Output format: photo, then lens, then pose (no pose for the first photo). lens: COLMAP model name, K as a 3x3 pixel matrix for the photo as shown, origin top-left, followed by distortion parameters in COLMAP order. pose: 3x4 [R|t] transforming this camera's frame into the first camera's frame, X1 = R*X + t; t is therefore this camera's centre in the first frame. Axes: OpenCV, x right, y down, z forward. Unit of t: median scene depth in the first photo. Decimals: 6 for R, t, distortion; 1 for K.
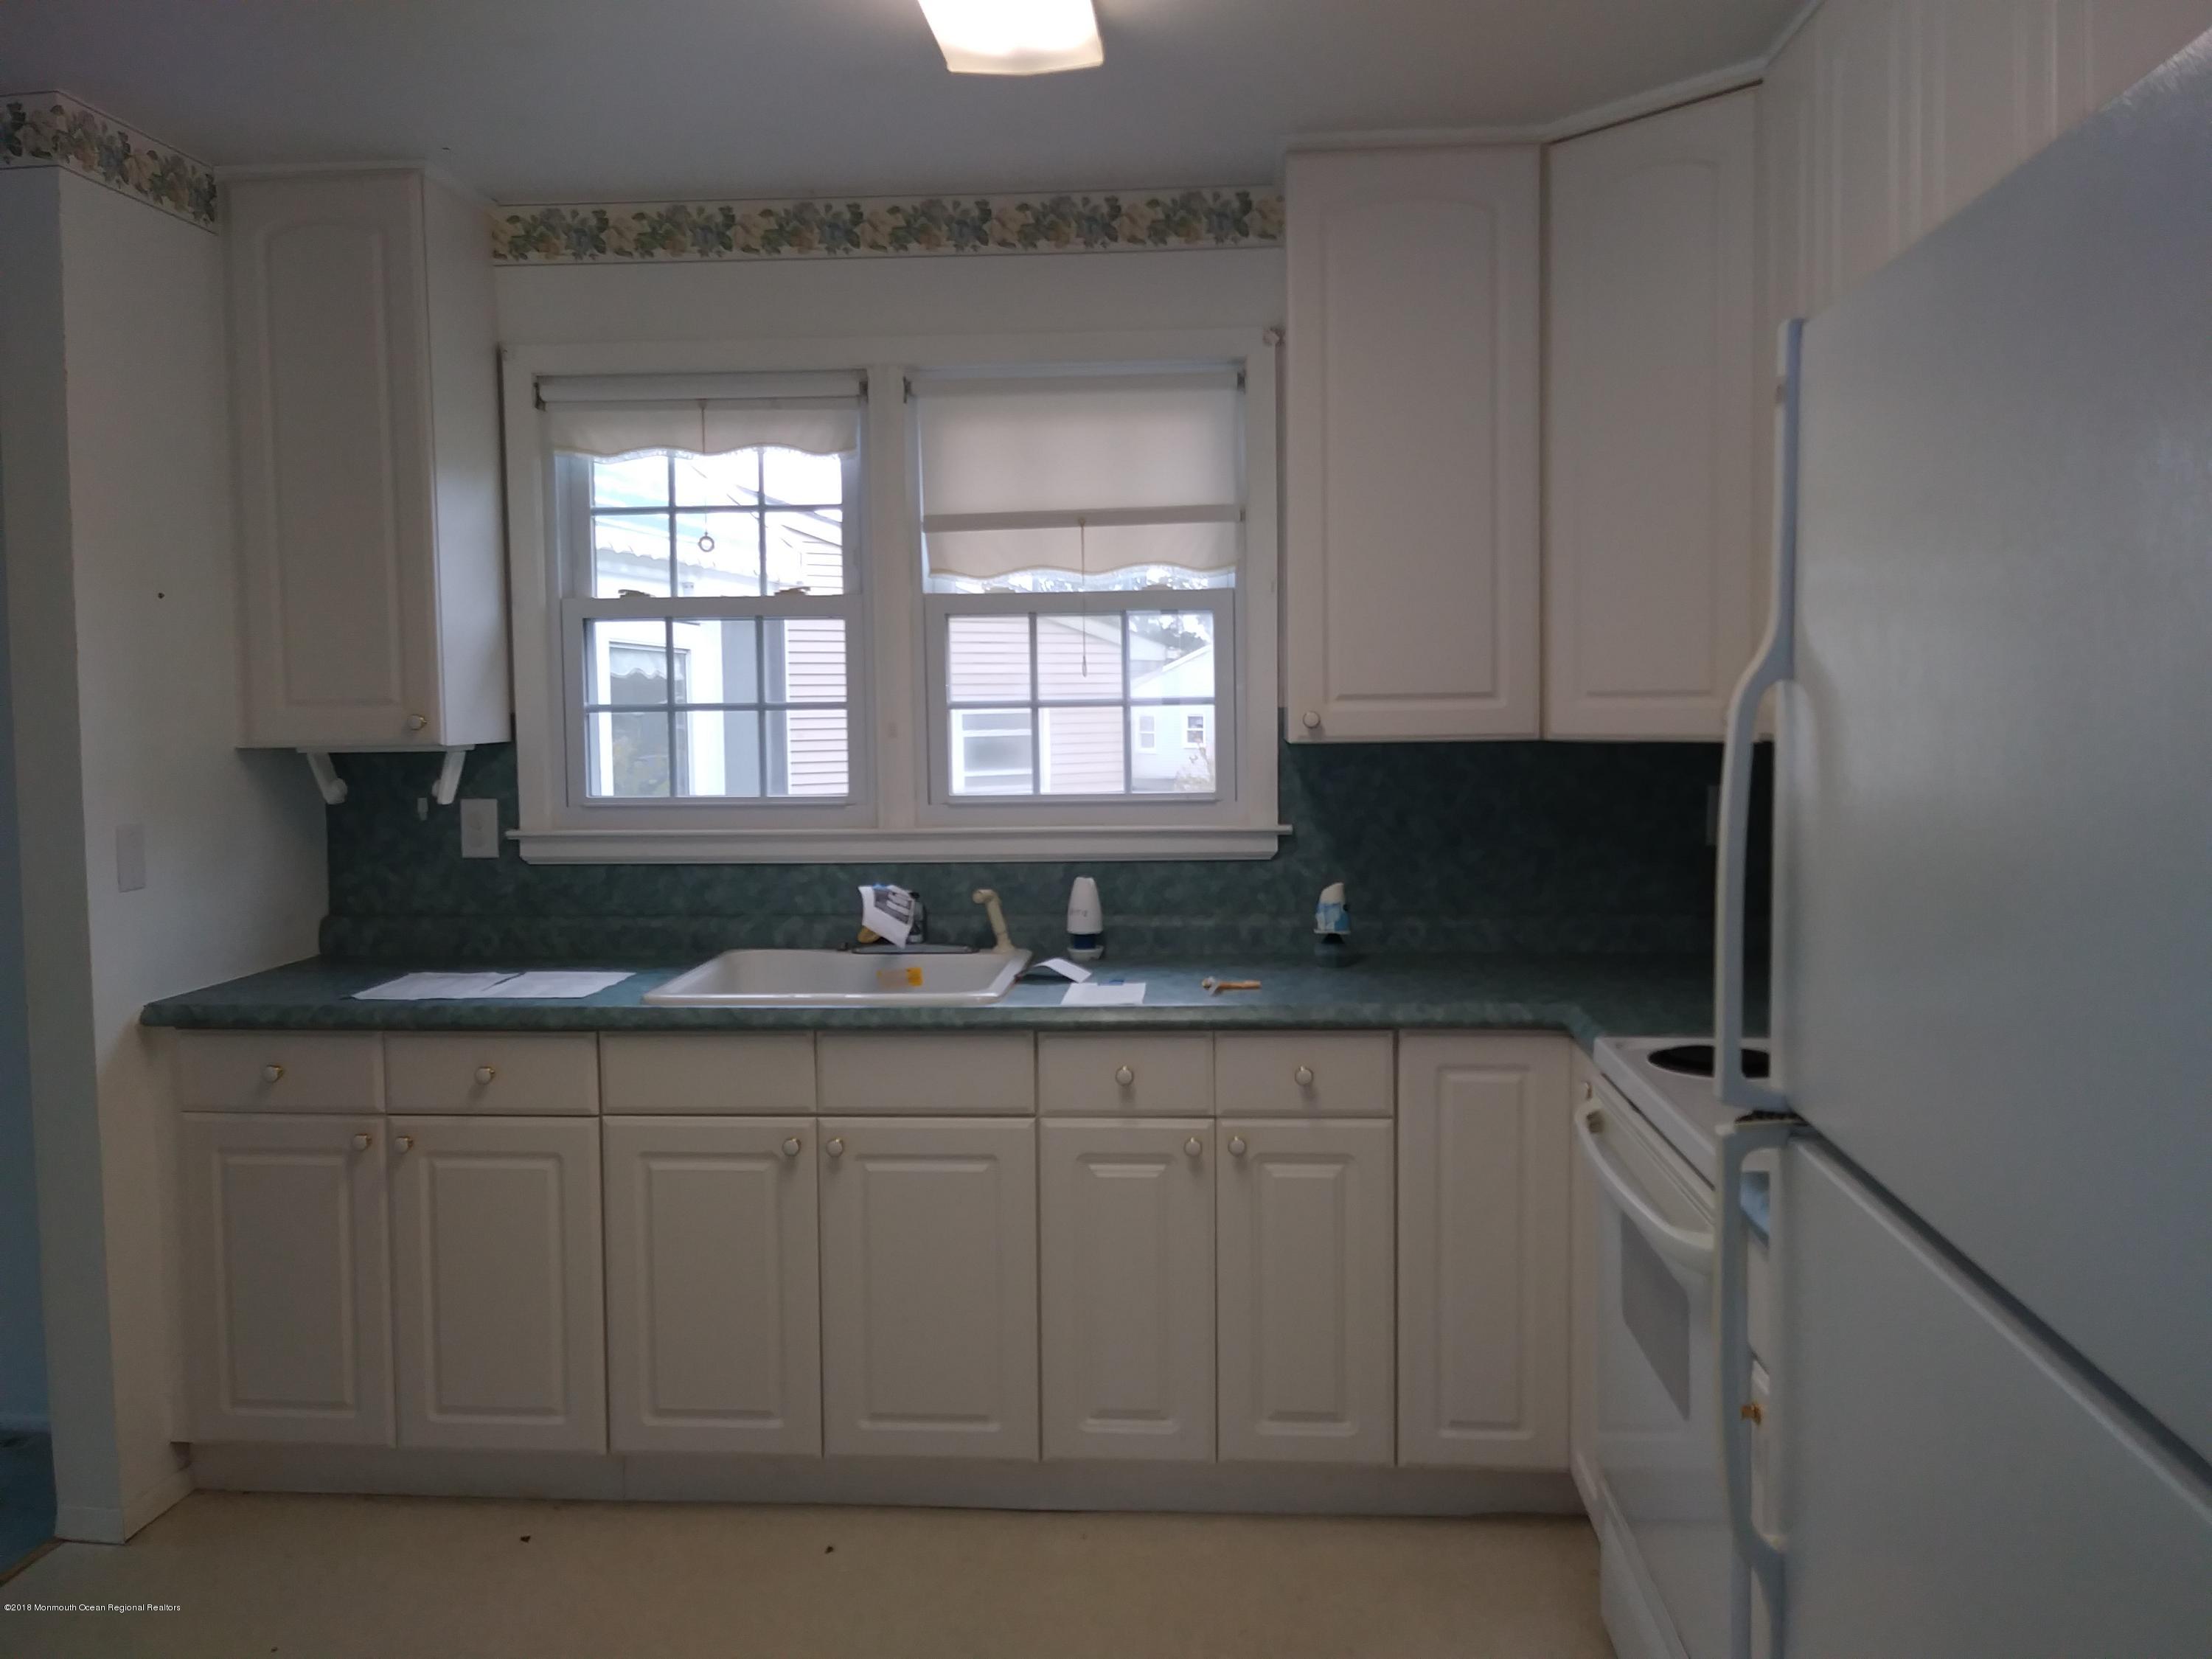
lens RADIAL K [[1777.8, 0, 1117.3], [0, 1777.8, 794.6], [0, 0, 1]] dist [0.049948, -0.093634]
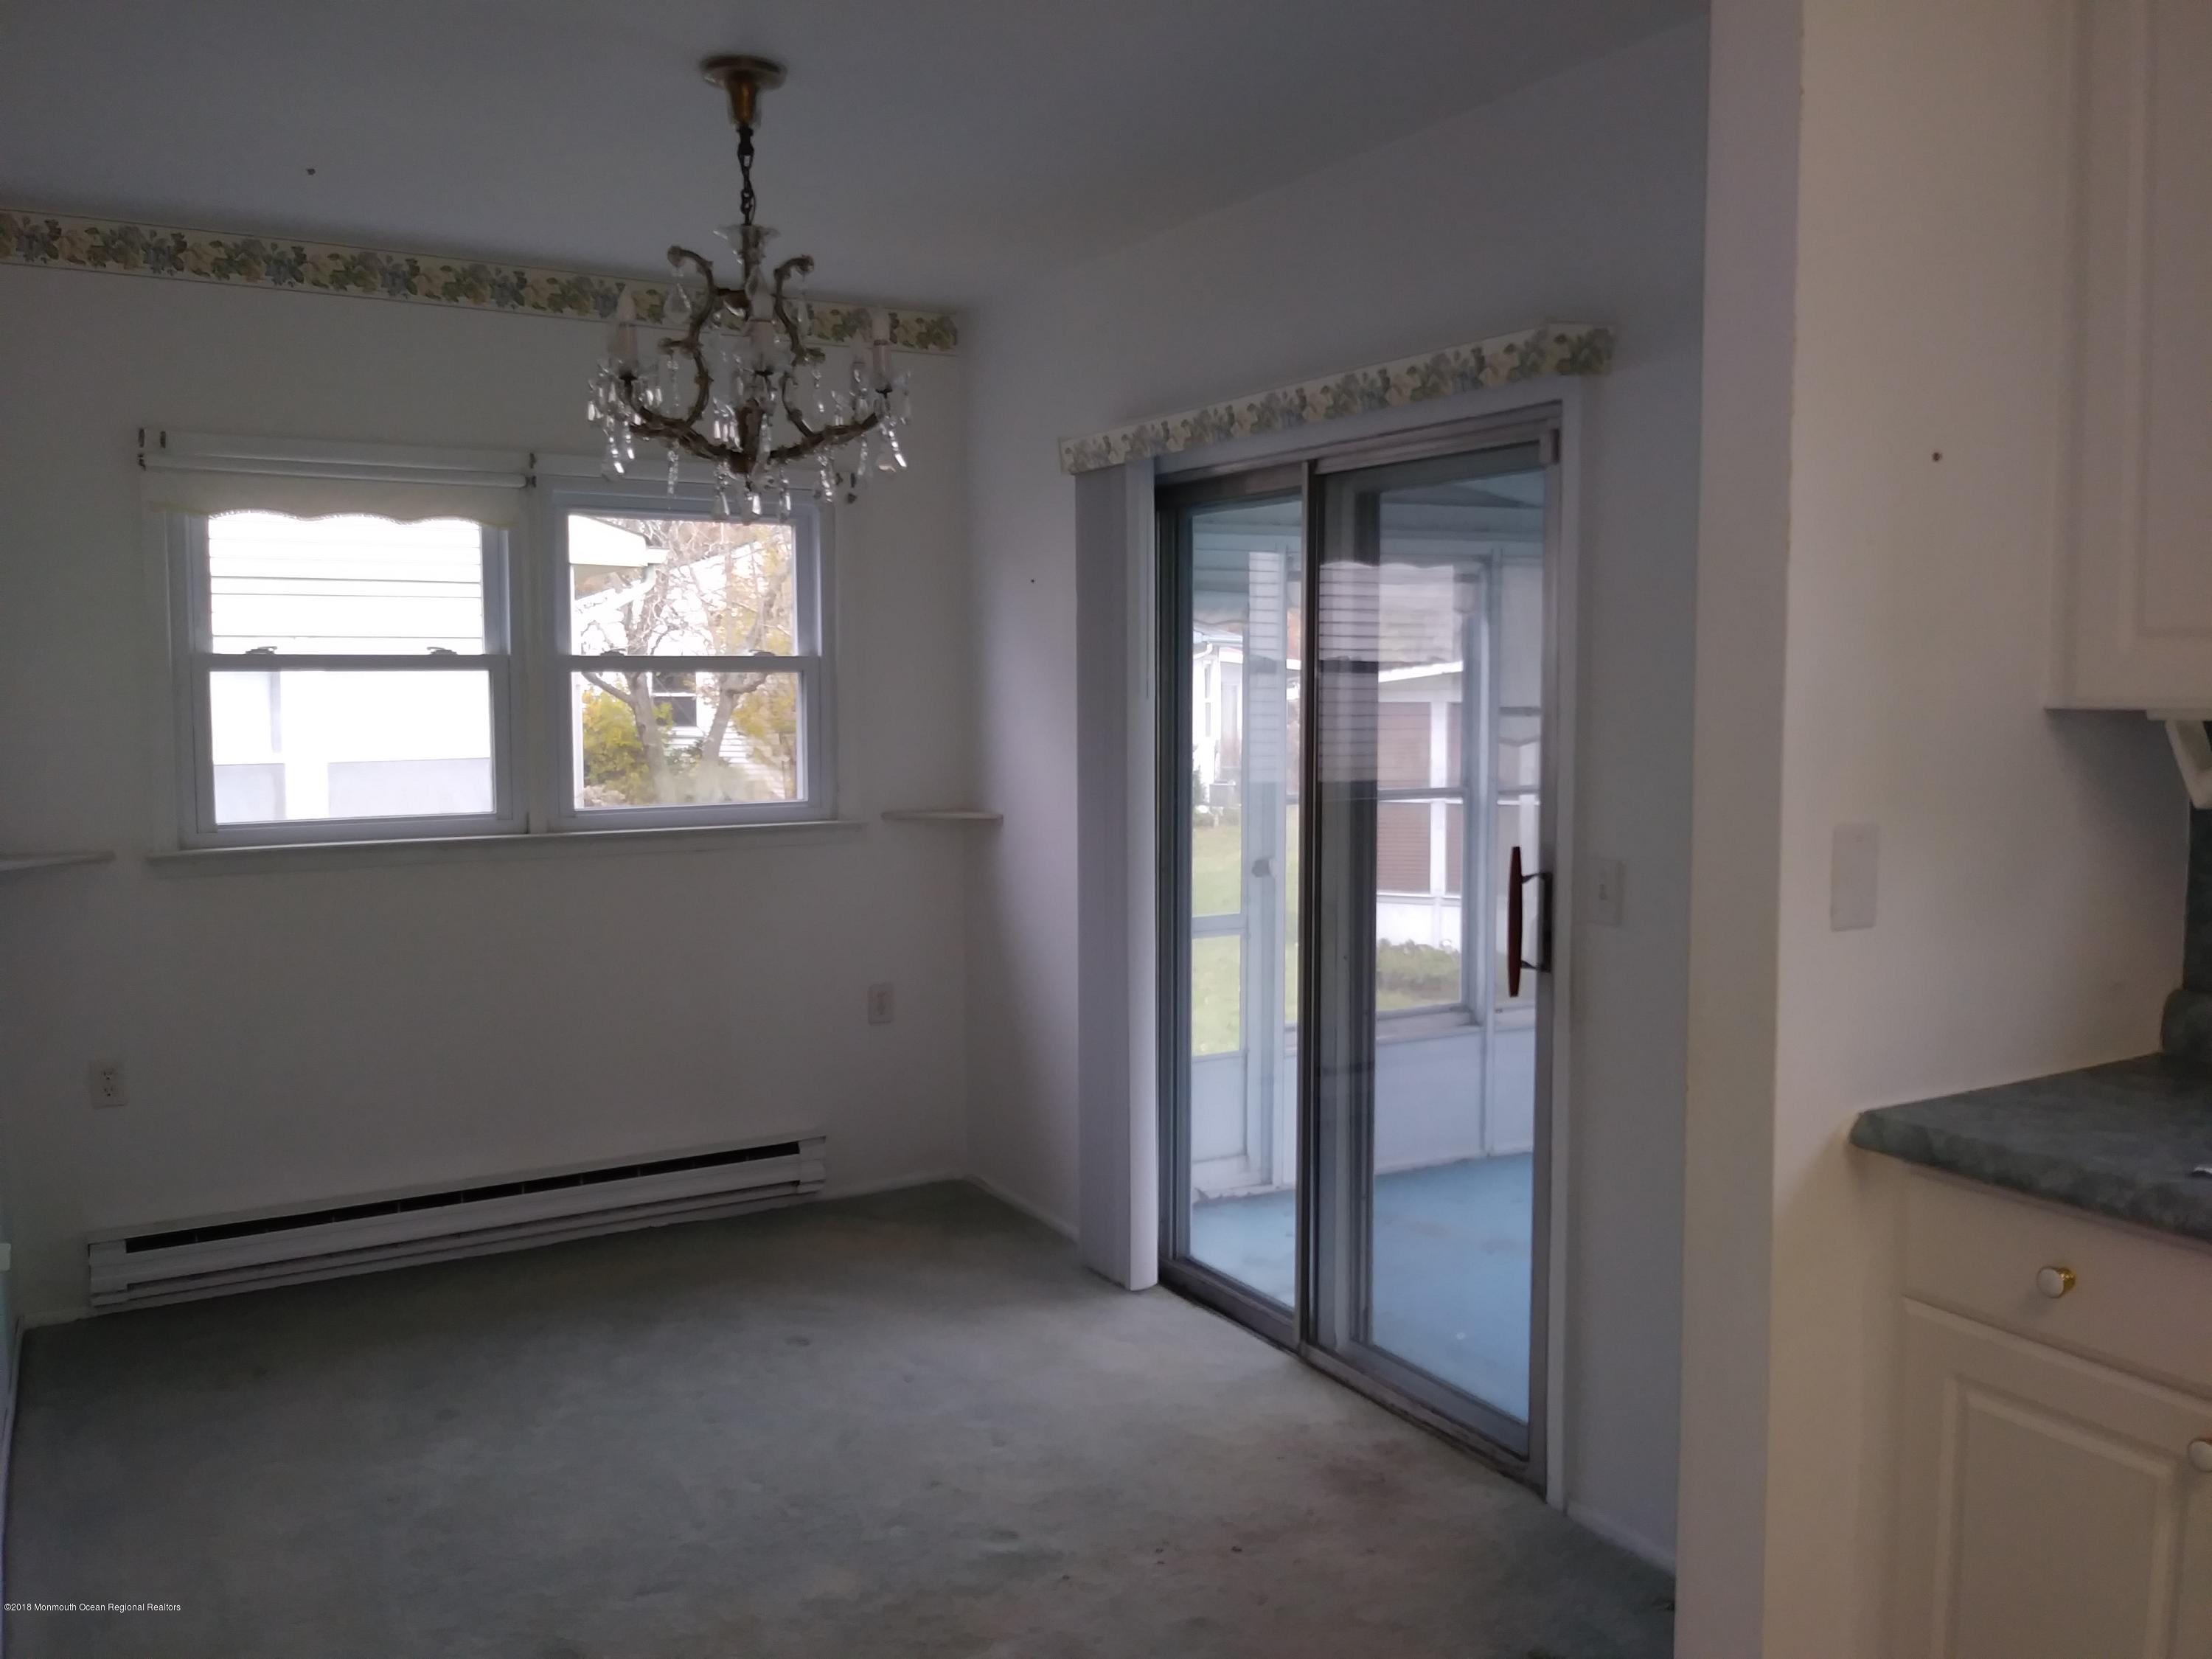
lens RADIAL K [[1777.8, 0, 1117.3], [0, 1777.8, 794.6], [0, 0, 1]] dist [0.049948, -0.093634]
pose [[0.574831, 0.068470, -0.815402, -0.189102], [-0.052821, 0.997520, 0.046526, -0.008818], [0.816565, 0.016326, 0.577022, 0.423025]]
